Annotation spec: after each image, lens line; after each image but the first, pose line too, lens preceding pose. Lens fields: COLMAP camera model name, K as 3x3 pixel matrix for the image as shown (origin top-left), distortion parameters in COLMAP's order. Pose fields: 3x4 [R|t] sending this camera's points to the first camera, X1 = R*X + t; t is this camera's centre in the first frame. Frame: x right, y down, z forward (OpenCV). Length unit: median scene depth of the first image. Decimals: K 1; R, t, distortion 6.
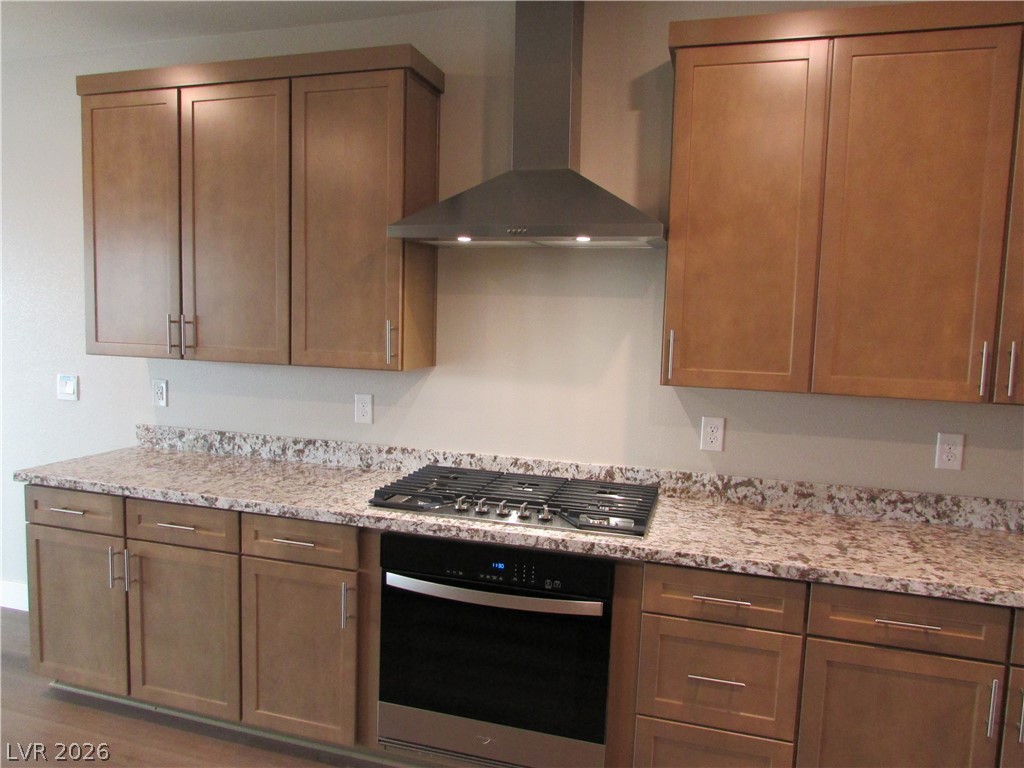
lens RADIAL K [[729.3, 0, 508.8], [0, 729.3, 384.2], [0, 0, 1]] dist [-0.032085, 0.023411]
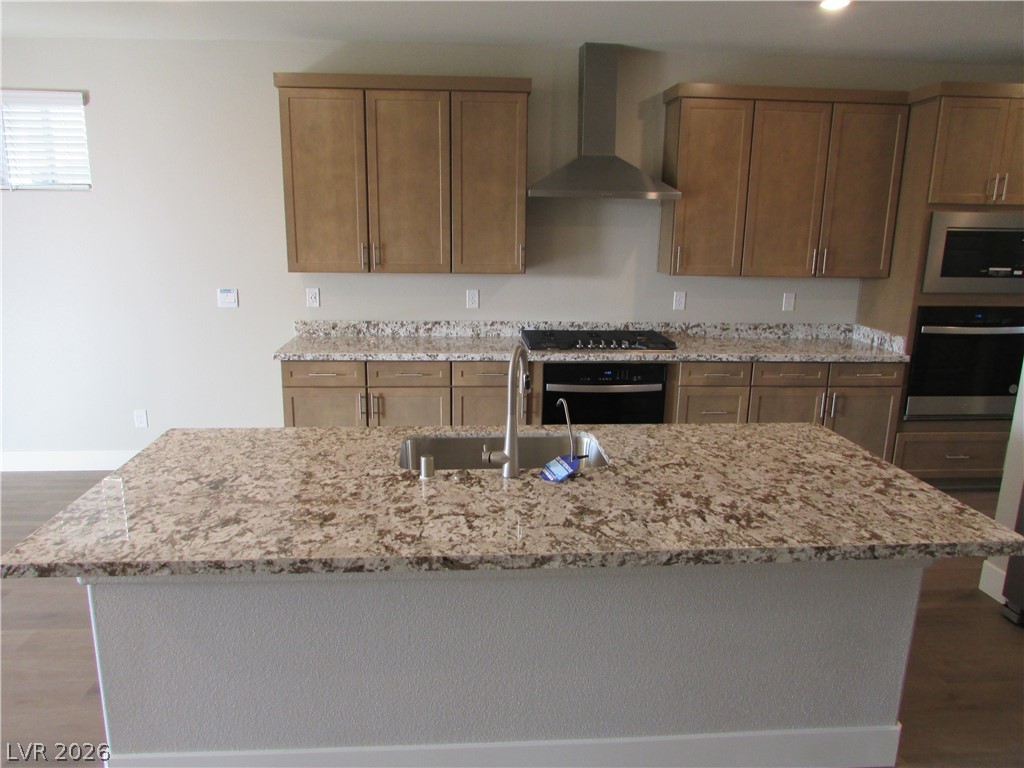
lens RADIAL K [[729.3, 0, 511.4], [0, 729.3, 382.7], [0, 0, 1]] dist [-0.032085, 0.023411]
pose [[0.933213, -0.095448, 0.346414, -0.793210], [0.045837, 0.987820, 0.148693, -0.021489], [-0.356387, -0.122884, 0.926222, -0.604162]]
